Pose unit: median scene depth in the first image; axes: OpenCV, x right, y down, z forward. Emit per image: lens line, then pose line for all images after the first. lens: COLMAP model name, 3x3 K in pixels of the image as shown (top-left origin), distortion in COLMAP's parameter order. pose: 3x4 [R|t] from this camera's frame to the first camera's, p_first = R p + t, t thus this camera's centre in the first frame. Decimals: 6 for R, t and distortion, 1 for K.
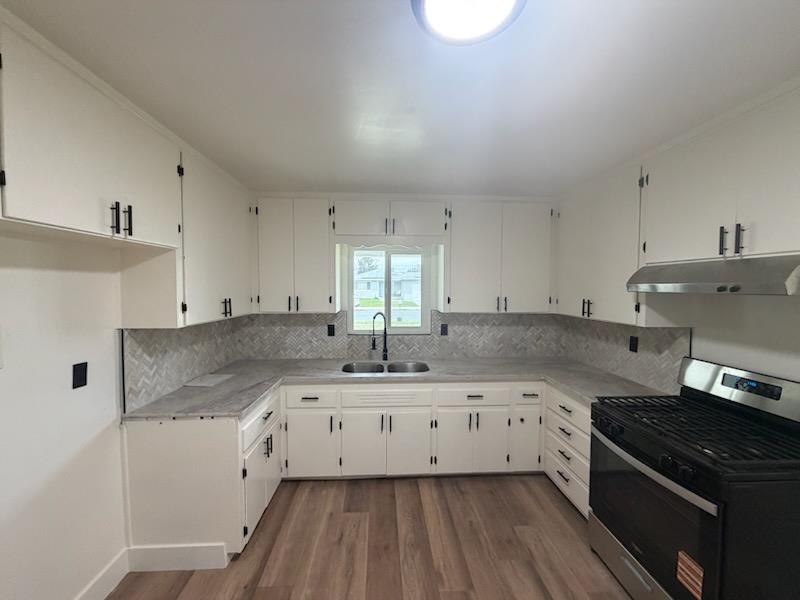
lens RADIAL K [[318.8, 0, 397.6], [0, 318.8, 300.6], [0, 0, 1]] dist [-0.000379, 0.000300]
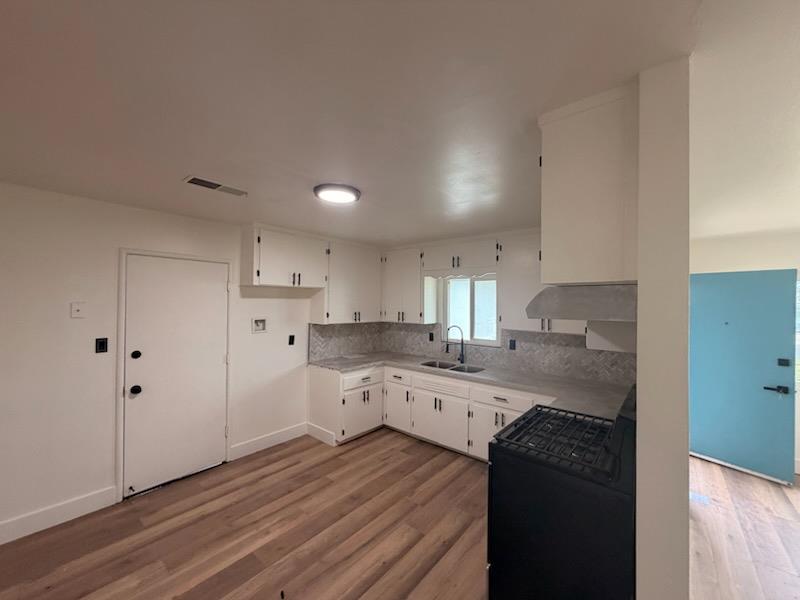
lens RADIAL K [[318.8, 0, 397.7], [0, 318.8, 300.8], [0, 0, 1]] dist [-0.000379, 0.000300]
pose [[0.728982, 0.003201, -0.684525, 0.839687], [-0.040431, 0.998445, -0.038388, -0.007922], [0.683338, 0.055661, 0.727977, -0.172166]]
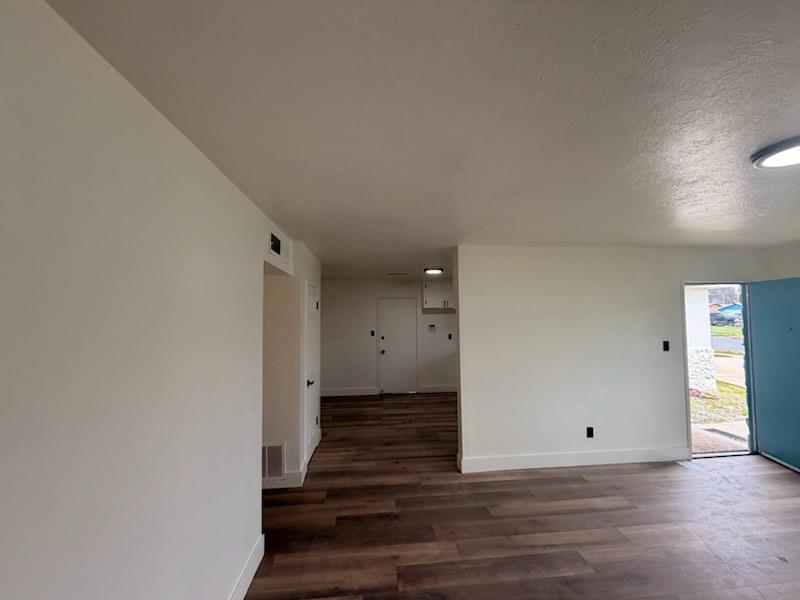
lens RADIAL K [[318.8, 0, 397.7], [0, 318.8, 299.7], [0, 0, 1]] dist [-0.000379, 0.000300]
pose [[0.040791, -0.051642, -0.997832, 2.253721], [-0.031976, 0.998084, -0.052962, -0.018866], [0.998656, 0.034067, 0.039062, 0.033455]]
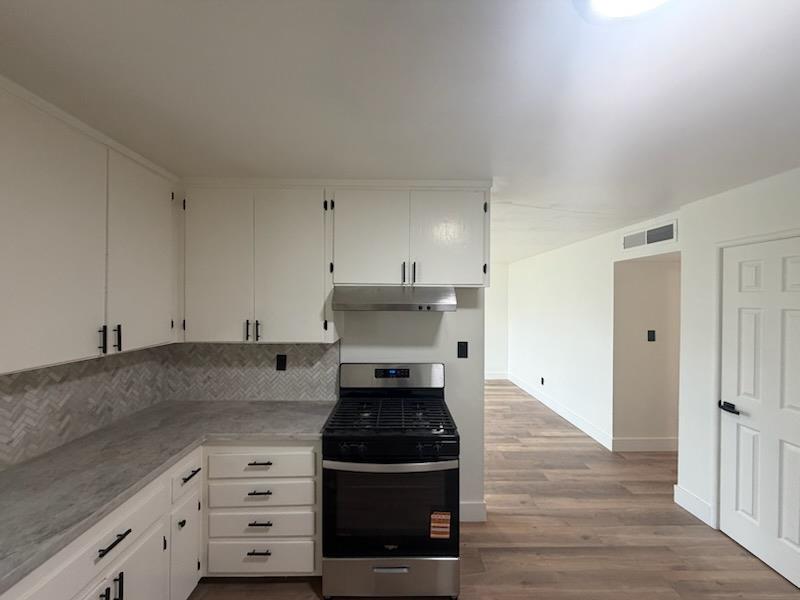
lens RADIAL K [[318.8, 0, 398.0], [0, 318.8, 300.8], [0, 0, 1]] dist [-0.000379, 0.000300]
pose [[0.040986, -0.005183, 0.999146, -0.218680], [0.037493, 0.999290, 0.003645, -0.042957], [-0.998456, 0.037311, 0.041151, 0.594686]]
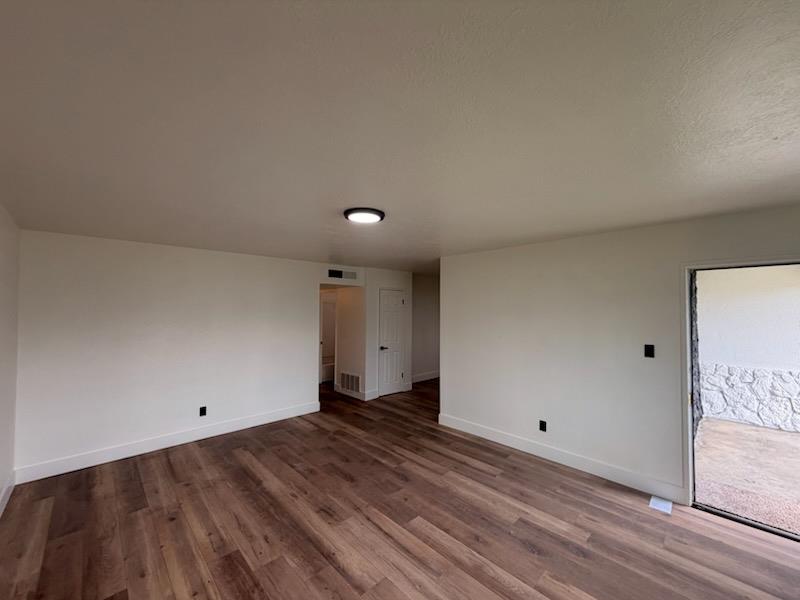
lens RADIAL K [[318.8, 0, 394.5], [0, 318.8, 299.7], [0, 0, 1]] dist [-0.000379, 0.000300]
pose [[-0.761982, -0.024226, -0.647145, 2.301495], [-0.032194, 0.999482, 0.000490, -0.083525], [0.646797, 0.021208, -0.762367, 1.666510]]
